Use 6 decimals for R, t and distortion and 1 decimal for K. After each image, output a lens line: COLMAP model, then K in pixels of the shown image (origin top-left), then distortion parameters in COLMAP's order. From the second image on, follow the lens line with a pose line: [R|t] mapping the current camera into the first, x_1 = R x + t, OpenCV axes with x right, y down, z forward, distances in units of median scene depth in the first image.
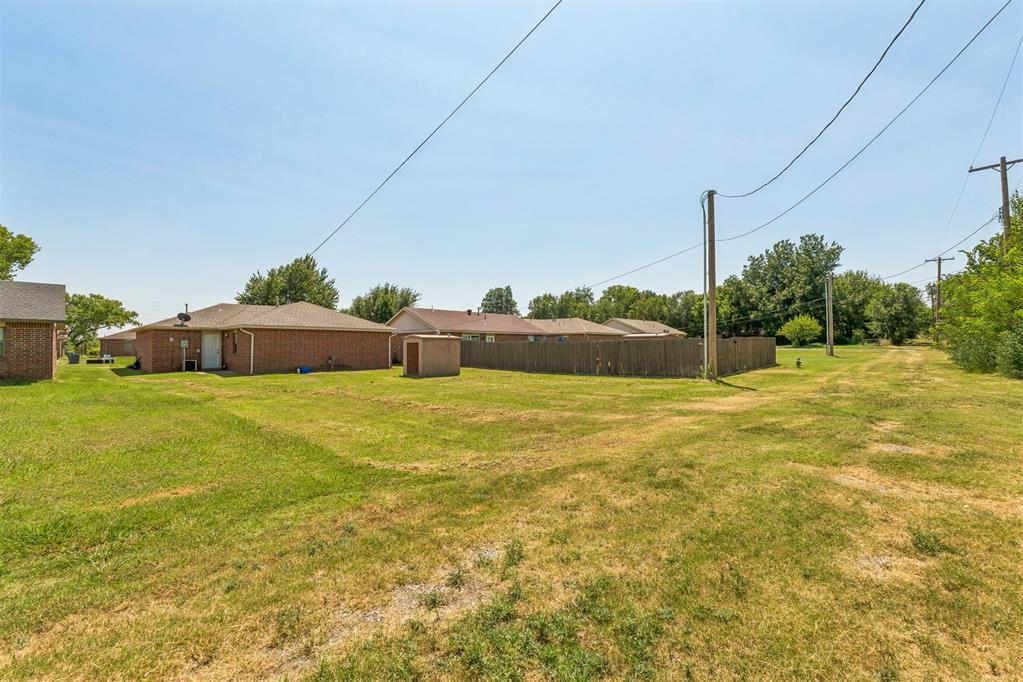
lens RADIAL K [[437.0, 0, 511.8], [0, 437.0, 336.8], [0, 0, 1]] dist [-0.004990, 0.000345]
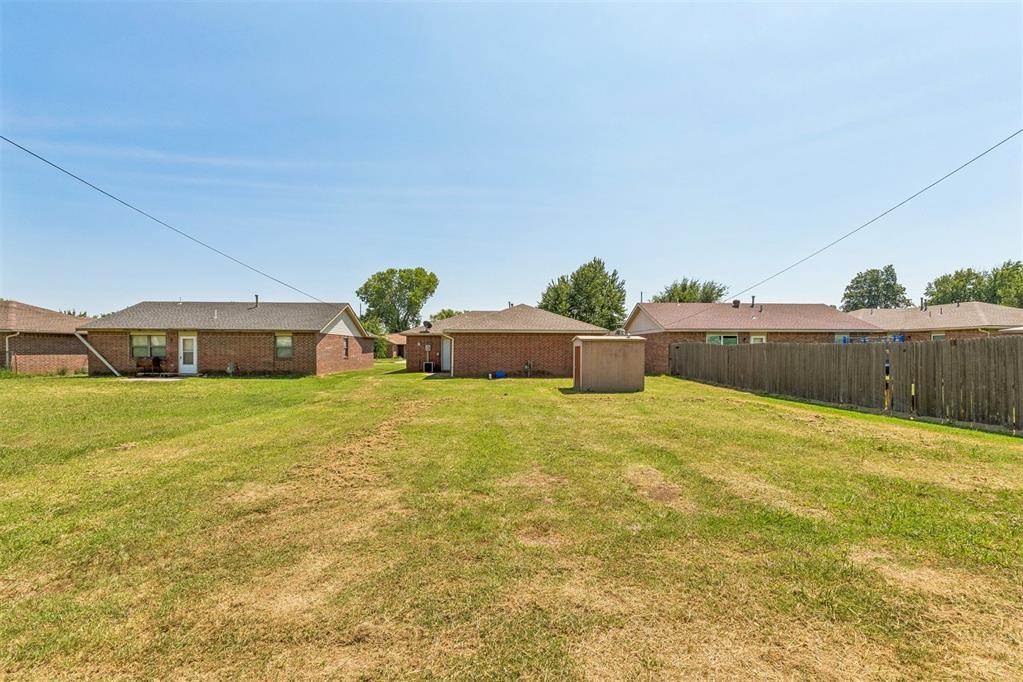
lens RADIAL K [[437.0, 0, 509.2], [0, 437.0, 348.0], [0, 0, 1]] dist [-0.004990, 0.000345]
pose [[0.723562, -0.000485, -0.690259, 0.076185], [0.013489, 0.999819, 0.013437, 0.001569], [0.690127, -0.019033, 0.723438, 0.121759]]
